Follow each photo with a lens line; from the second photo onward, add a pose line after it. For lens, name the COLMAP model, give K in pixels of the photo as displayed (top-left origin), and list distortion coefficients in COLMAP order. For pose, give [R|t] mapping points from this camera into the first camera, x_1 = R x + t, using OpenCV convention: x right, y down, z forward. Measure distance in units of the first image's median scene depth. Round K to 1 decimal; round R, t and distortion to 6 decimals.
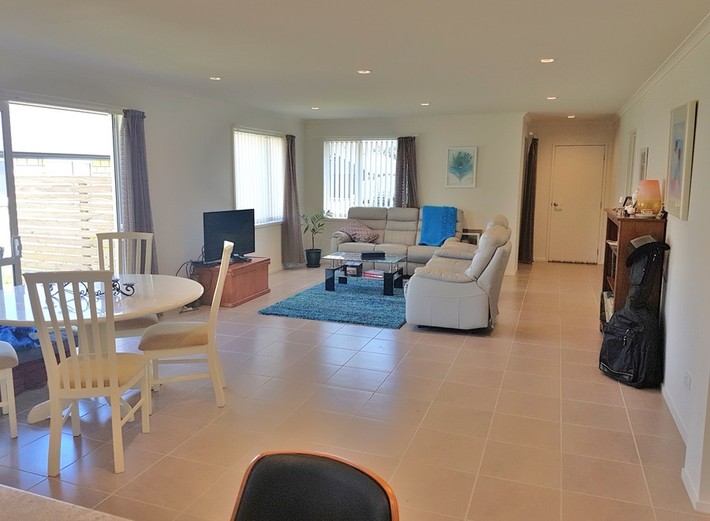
lens RADIAL K [[550.2, 0, 355.0], [0, 550.2, 260.5], [0, 0, 1]] dist [0.002328, 0.000249]
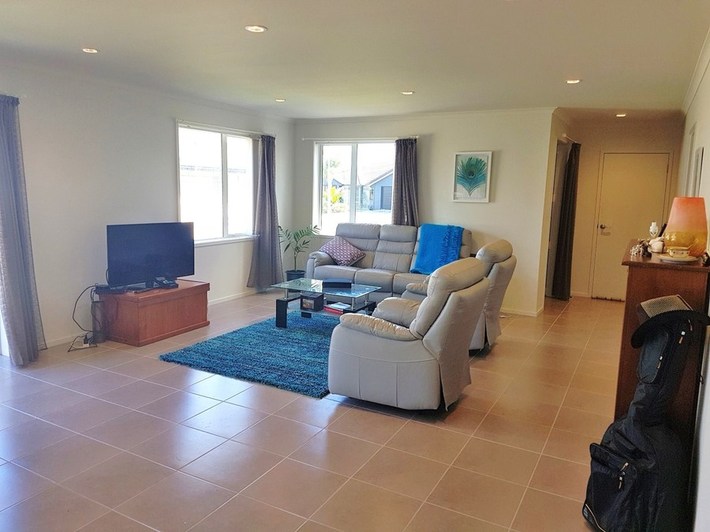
lens RADIAL K [[543.9, 0, 355.0], [0, 543.9, 266.0], [0, 0, 1]] dist [0.004071, -0.004016]
pose [[0.989941, 0.041899, -0.135132, 0.138709], [-0.043223, 0.999042, -0.006876, -0.027977], [0.134714, 0.012648, 0.990804, 0.198146]]
